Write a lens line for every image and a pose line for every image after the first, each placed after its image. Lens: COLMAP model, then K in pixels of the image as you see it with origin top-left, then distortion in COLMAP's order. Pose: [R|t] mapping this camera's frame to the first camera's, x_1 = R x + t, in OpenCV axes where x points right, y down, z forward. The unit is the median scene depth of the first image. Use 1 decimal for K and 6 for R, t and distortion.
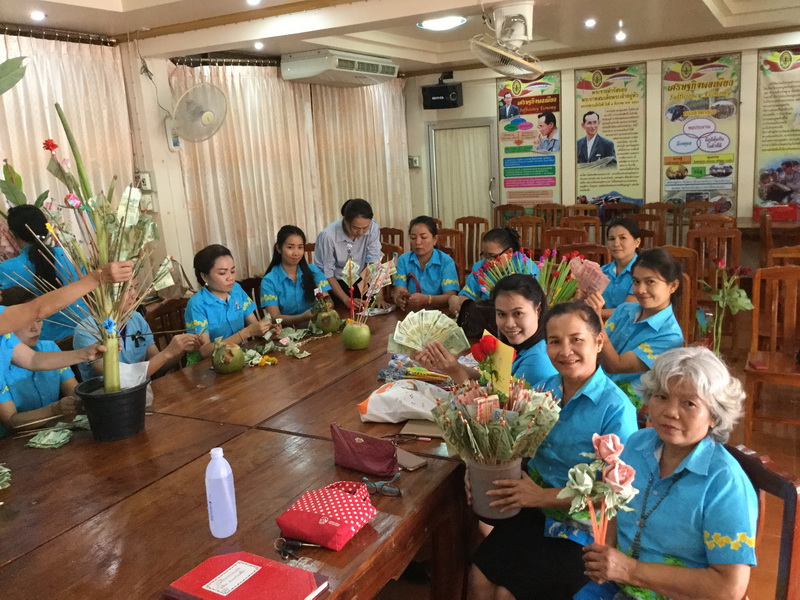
lens RADIAL K [[718.8, 0, 400.0], [0, 718.8, 300.0], [0, 0, 1]] dist [0.116844, -0.235196]
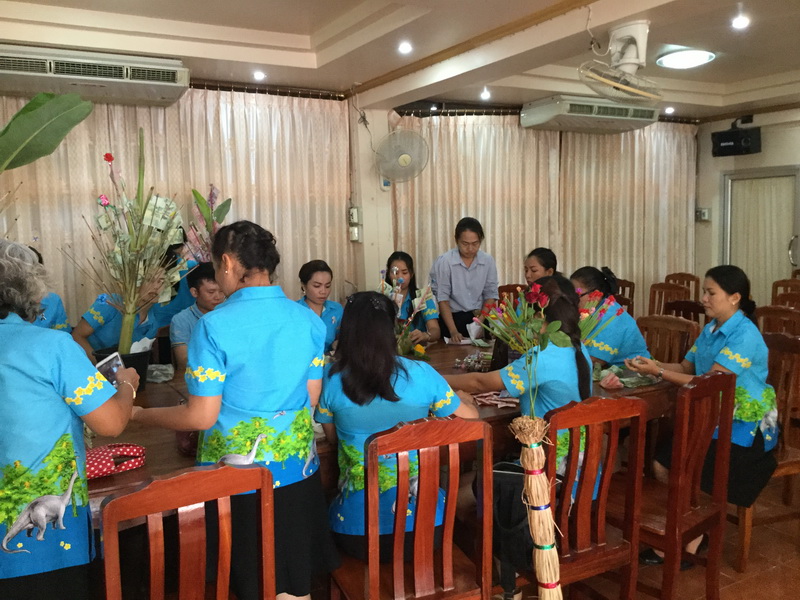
lens RADIAL K [[718.8, 0, 400.0], [0, 718.8, 300.0], [0, 0, 1]] dist [0.116844, -0.235196]
pose [[0.842376, 0.095098, -0.530434, 0.223472], [-0.139709, 0.989191, -0.044525, 0.006178], [0.520466, 0.111613, 0.846556, 0.062556]]
